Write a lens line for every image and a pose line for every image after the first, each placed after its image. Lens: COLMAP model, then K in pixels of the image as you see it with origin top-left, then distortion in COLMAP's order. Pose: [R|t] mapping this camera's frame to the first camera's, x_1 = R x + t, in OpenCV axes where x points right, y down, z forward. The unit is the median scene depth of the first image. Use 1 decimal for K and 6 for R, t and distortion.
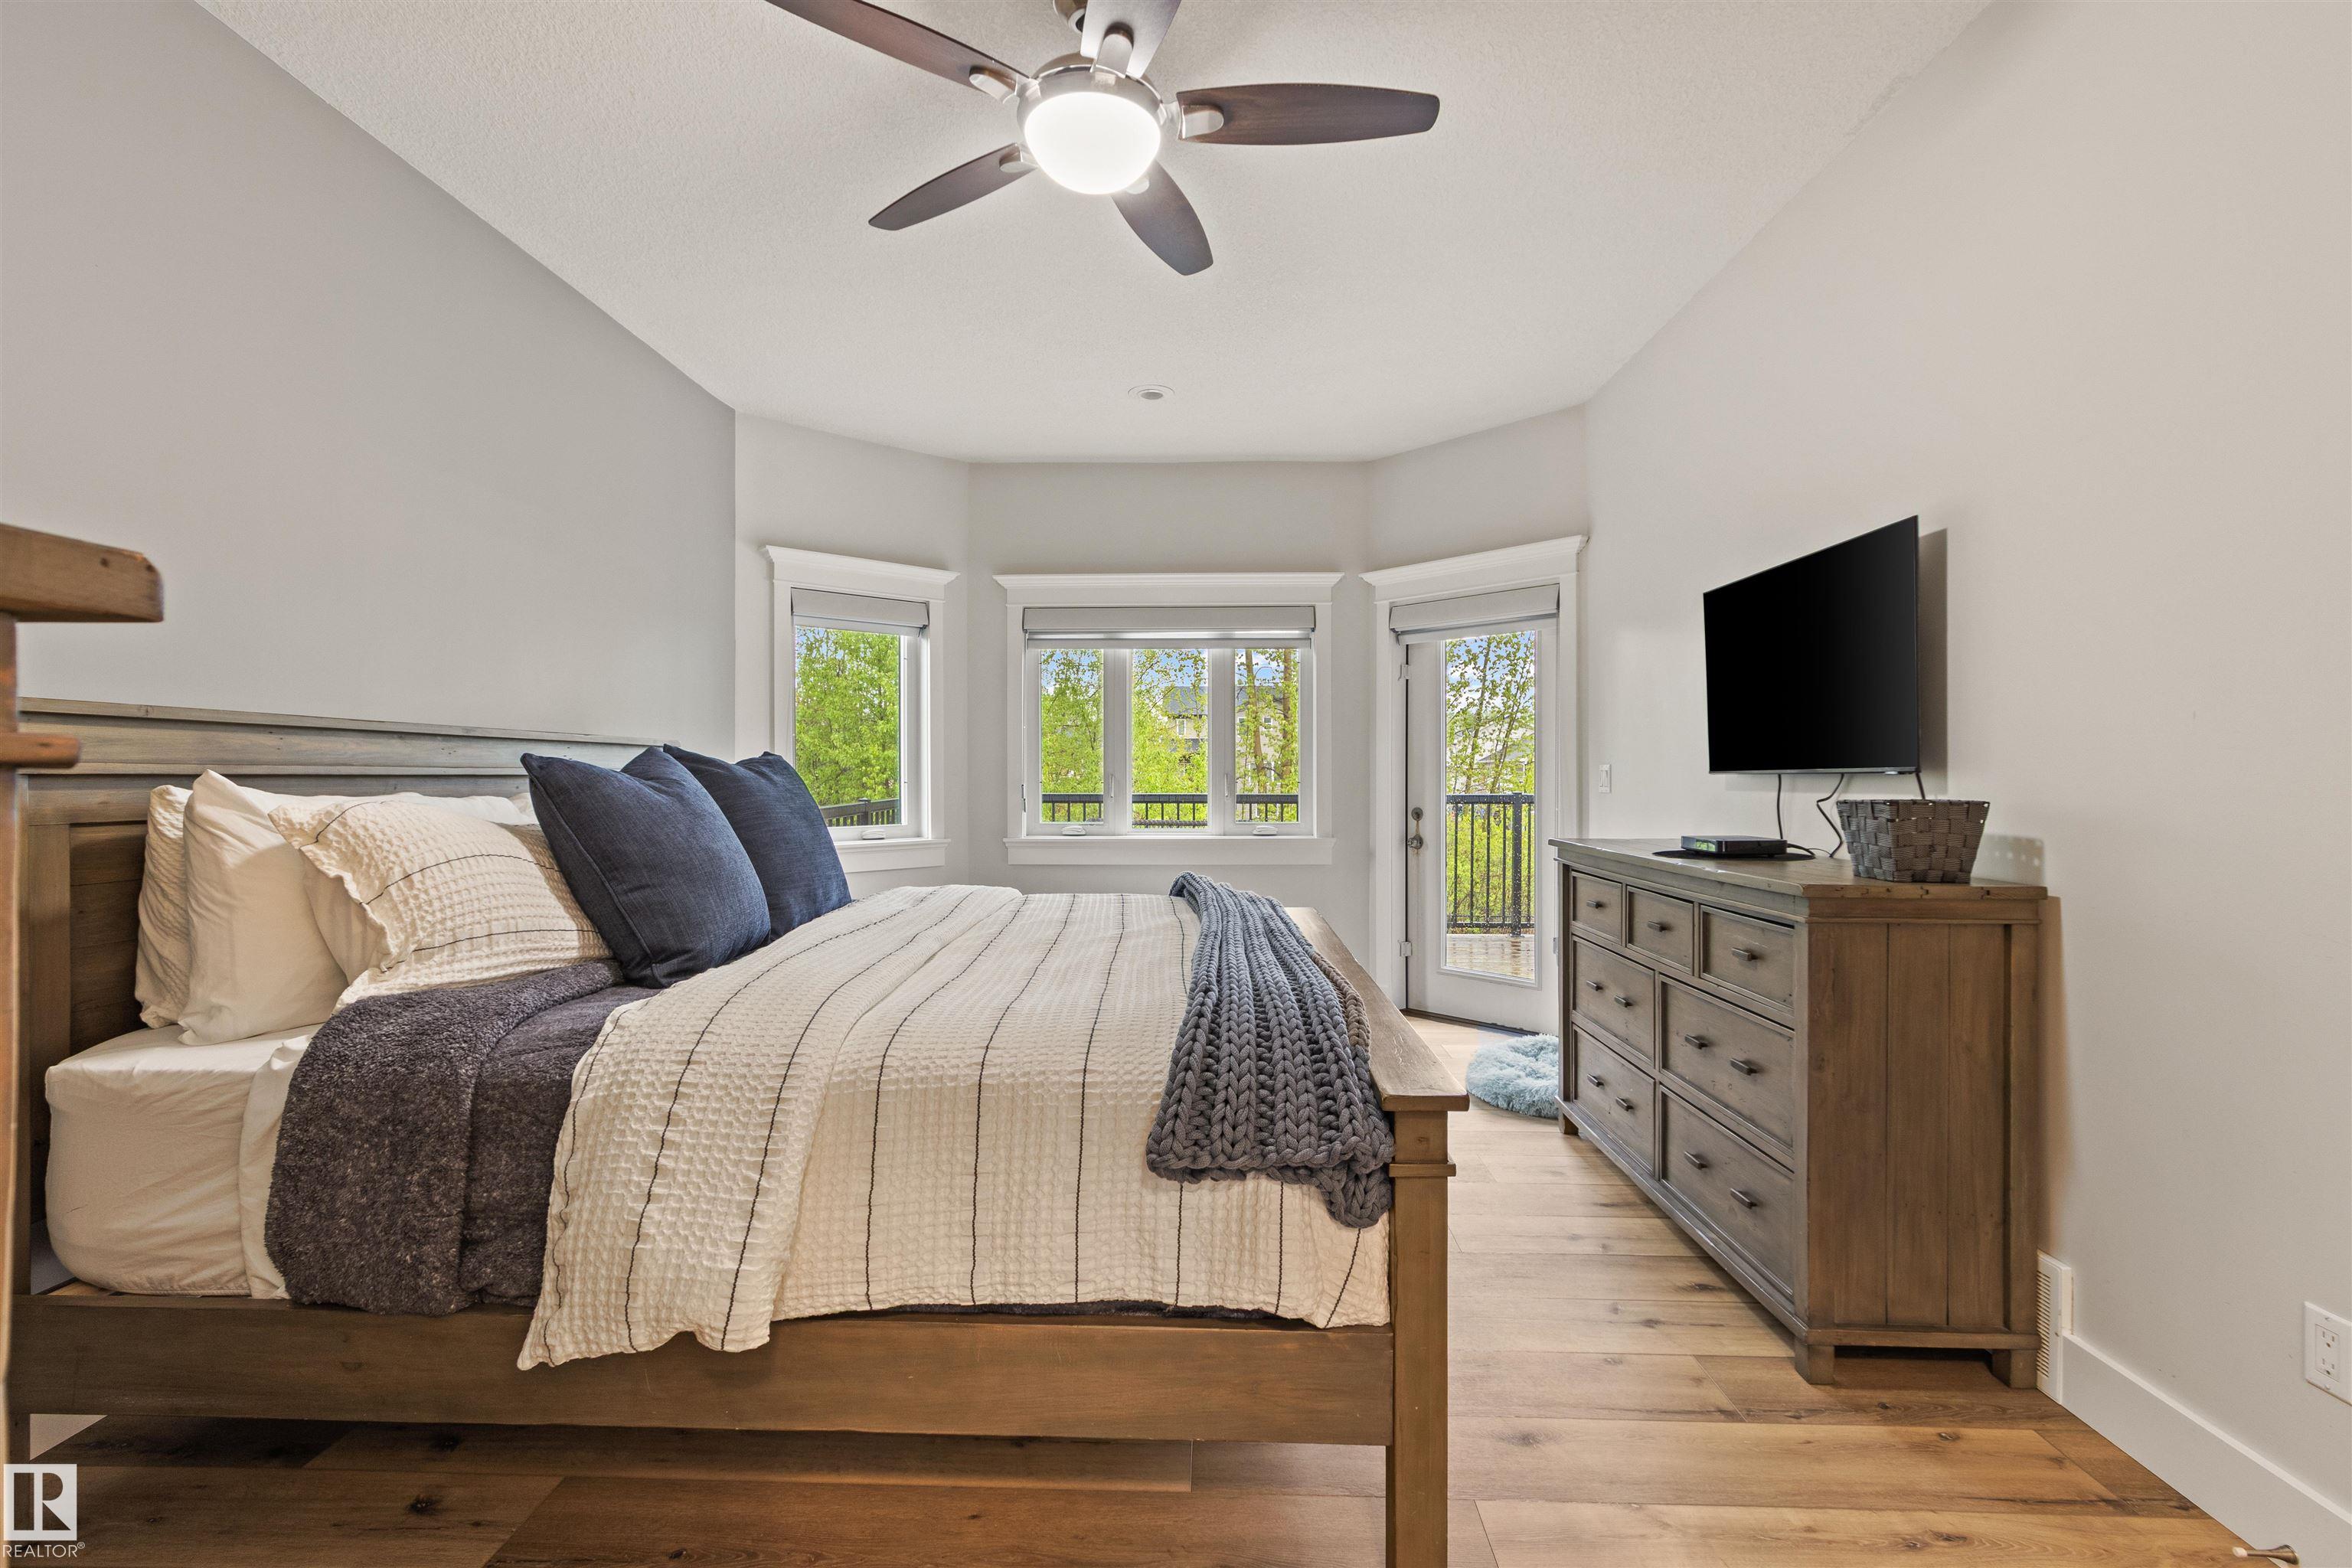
lens RADIAL K [[1081.4, 0, 1164.3], [0, 1081.4, 768.8], [0, 0, 1]] dist [0.005656, -0.001227]
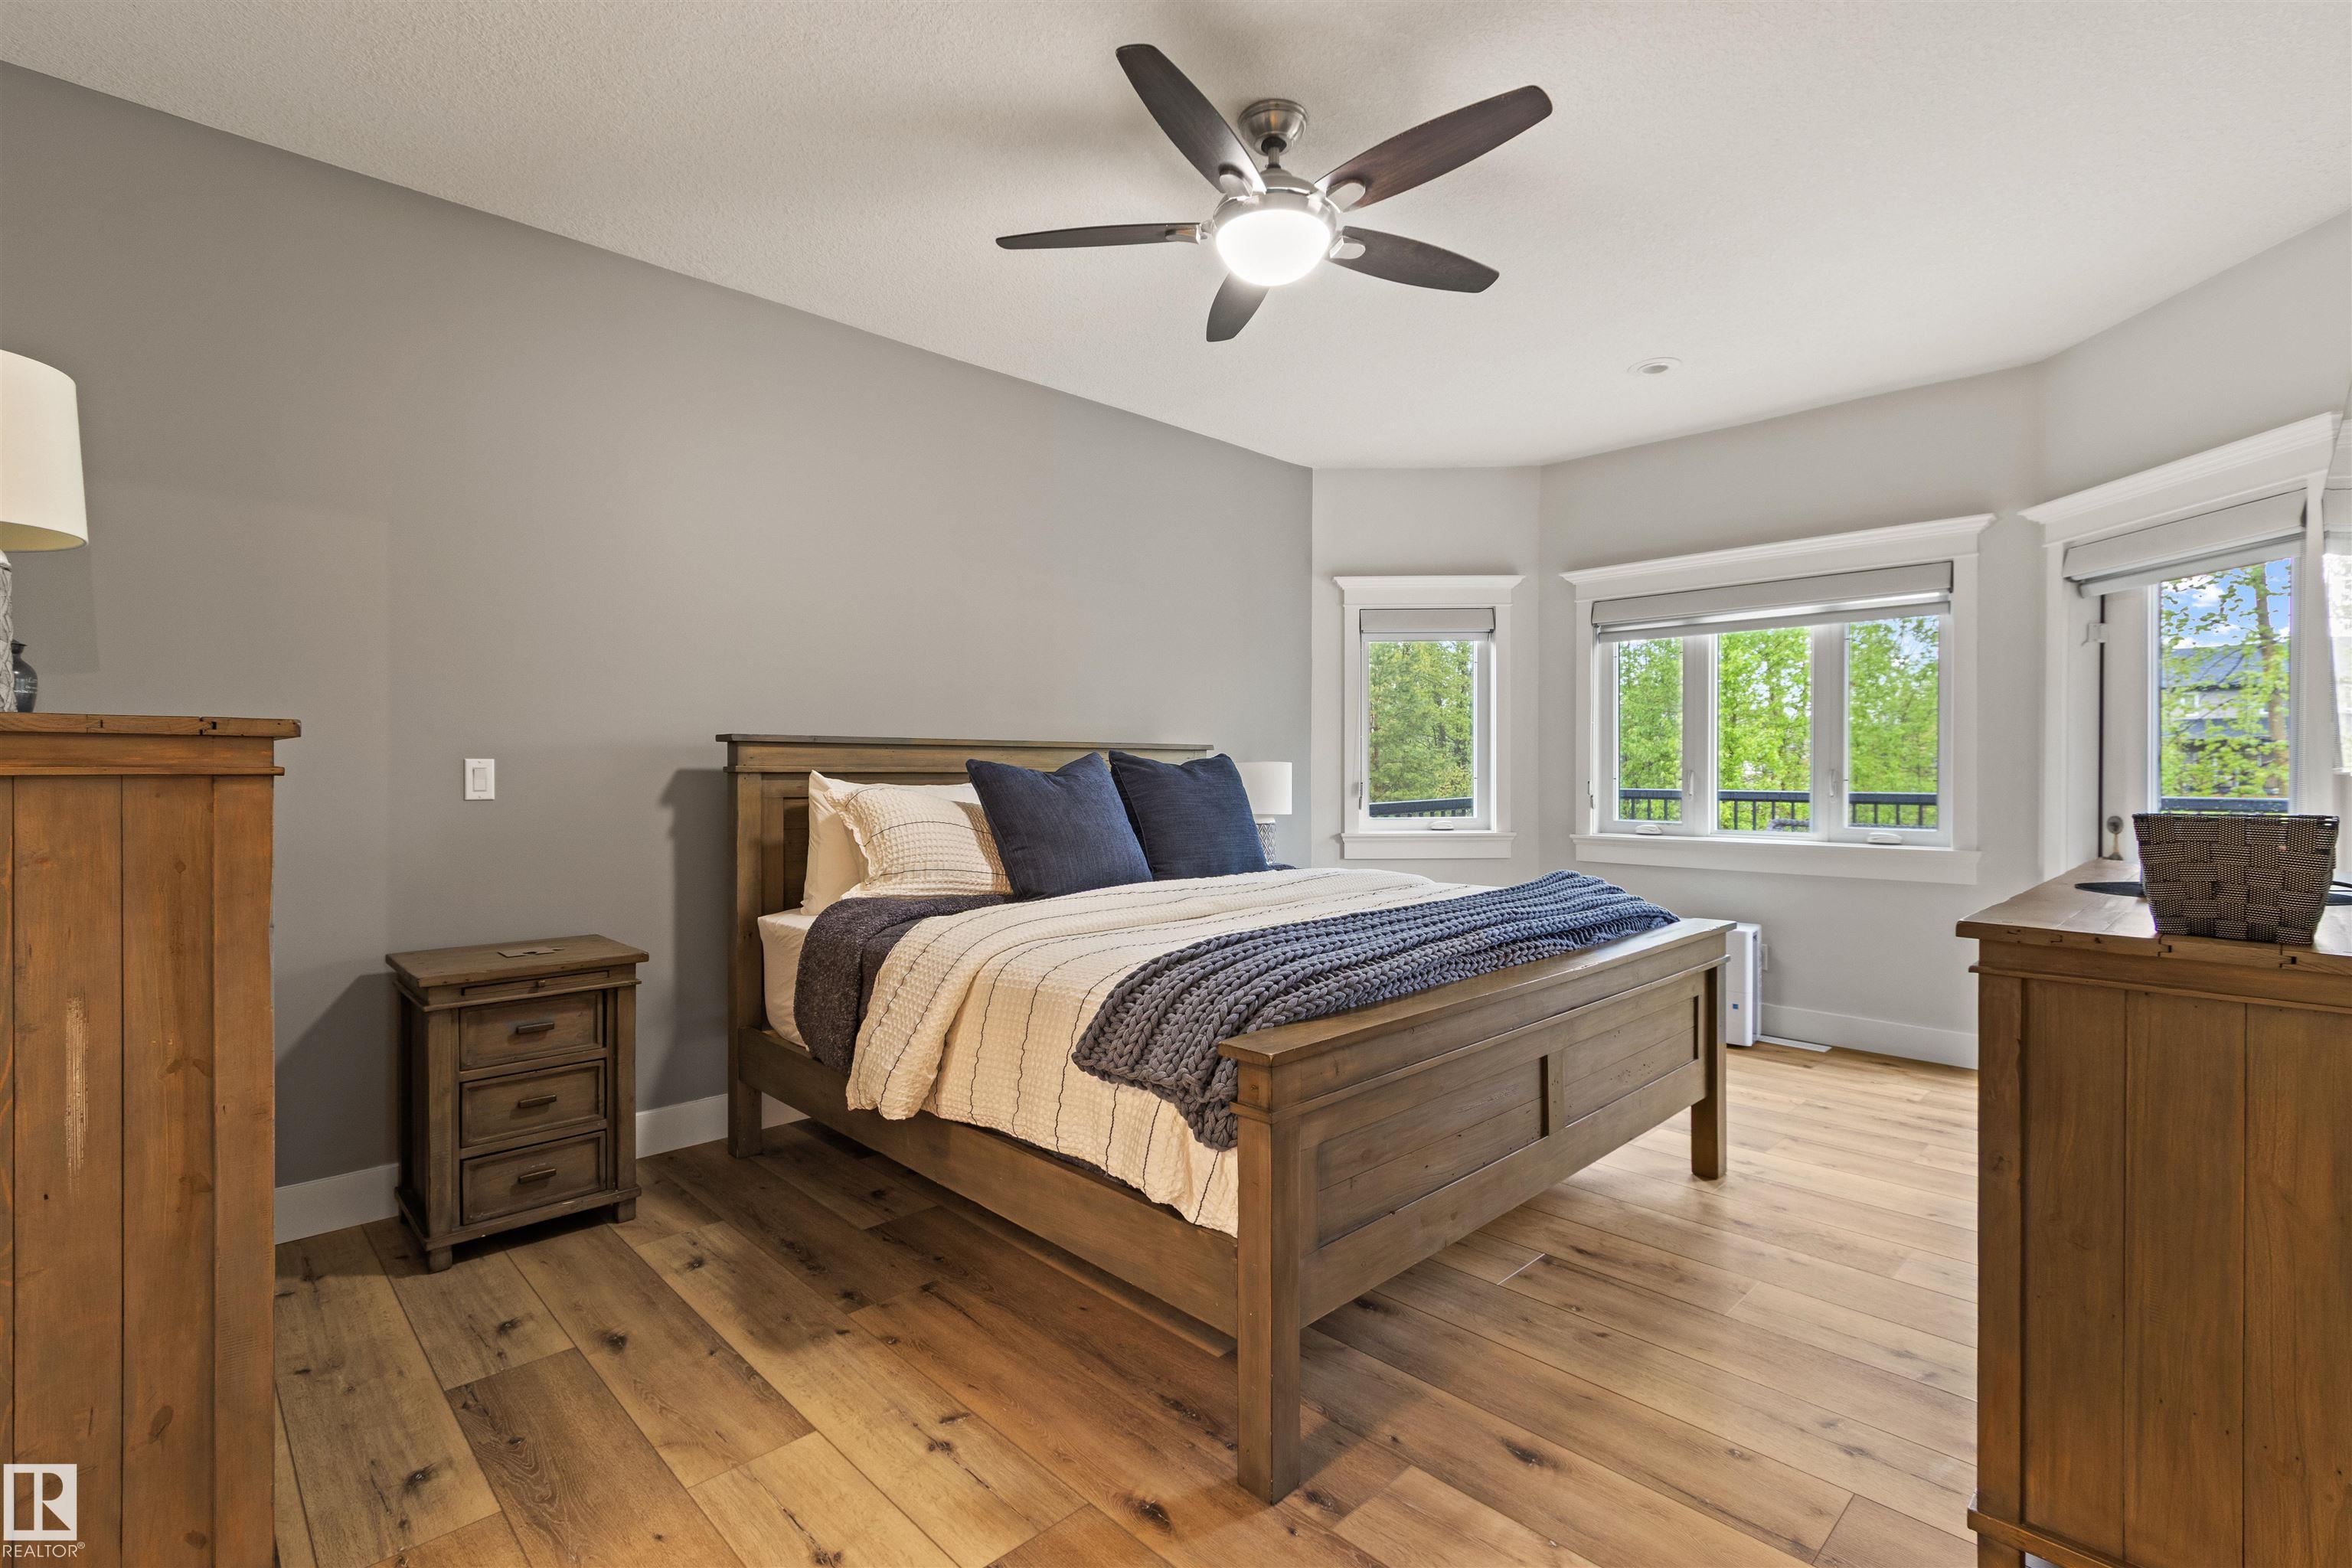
lens RADIAL K [[1074.5, 0, 1176.0], [0, 1074.5, 758.4], [0, 0, 1]] dist [0.002890, -0.000184]
pose [[0.722054, -0.006806, -0.691803, 0.695673], [0.004296, 0.999976, -0.005355, -0.005603], [0.691823, 0.000895, 0.722067, 0.070030]]
